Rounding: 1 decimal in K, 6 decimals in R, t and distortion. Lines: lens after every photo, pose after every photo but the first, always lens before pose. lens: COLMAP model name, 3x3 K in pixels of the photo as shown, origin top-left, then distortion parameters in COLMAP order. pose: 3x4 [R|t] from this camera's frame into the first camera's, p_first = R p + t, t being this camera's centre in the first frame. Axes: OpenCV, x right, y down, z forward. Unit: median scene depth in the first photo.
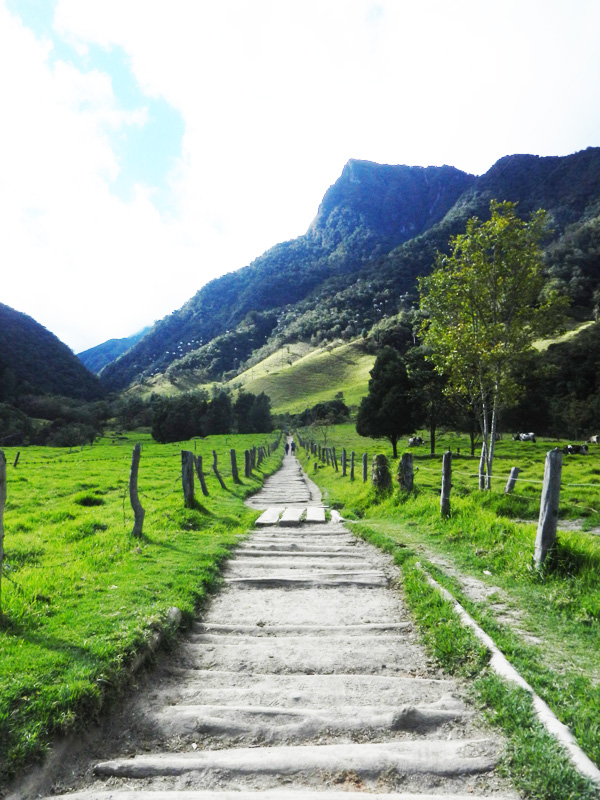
lens RADIAL K [[625.7, 0, 300.2], [0, 625.7, 400.0], [0, 0, 1]] dist [0.026391, 0.001158]
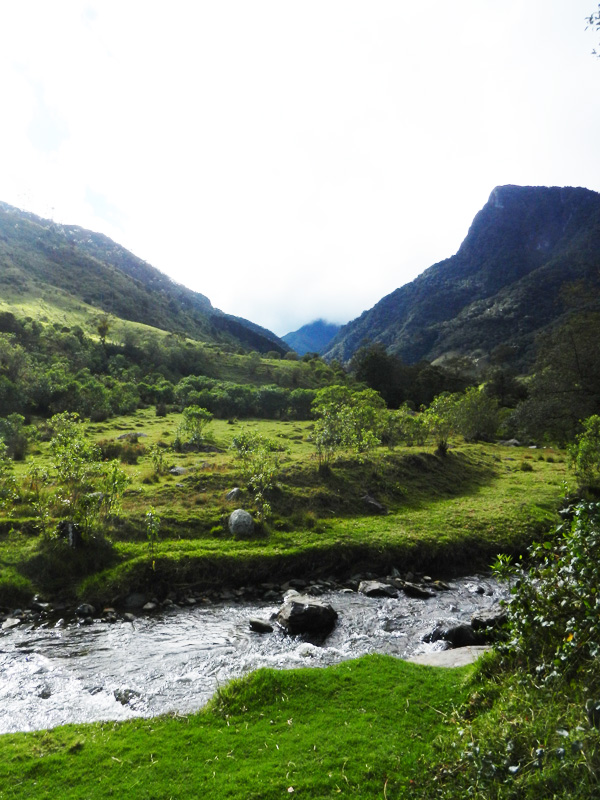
lens RADIAL K [[625.7, 0, 299.2], [0, 625.7, 397.2], [0, 0, 1]] dist [0.026391, 0.001158]
pose [[0.970851, -0.002381, -0.239673, 0.000798], [0.008893, 0.999620, 0.026093, -0.010466], [0.239520, -0.027464, 0.970503, -0.354694]]
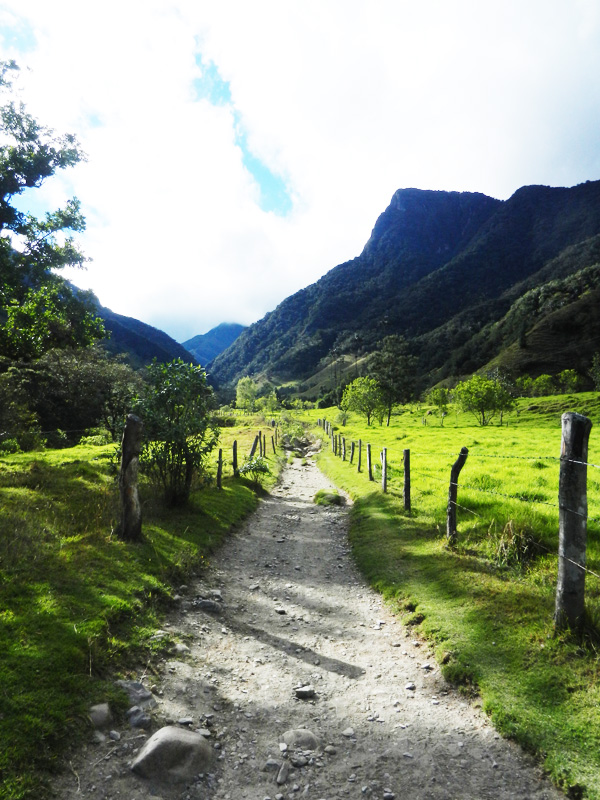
lens RADIAL K [[625.7, 0, 302.9], [0, 625.7, 400.4], [0, 0, 1]] dist [0.026391, 0.001158]
pose [[0.994432, -0.014032, -0.104443, 0.021947], [0.016790, 0.999532, 0.025576, -0.009249], [0.104035, -0.027188, 0.994202, -0.295046]]
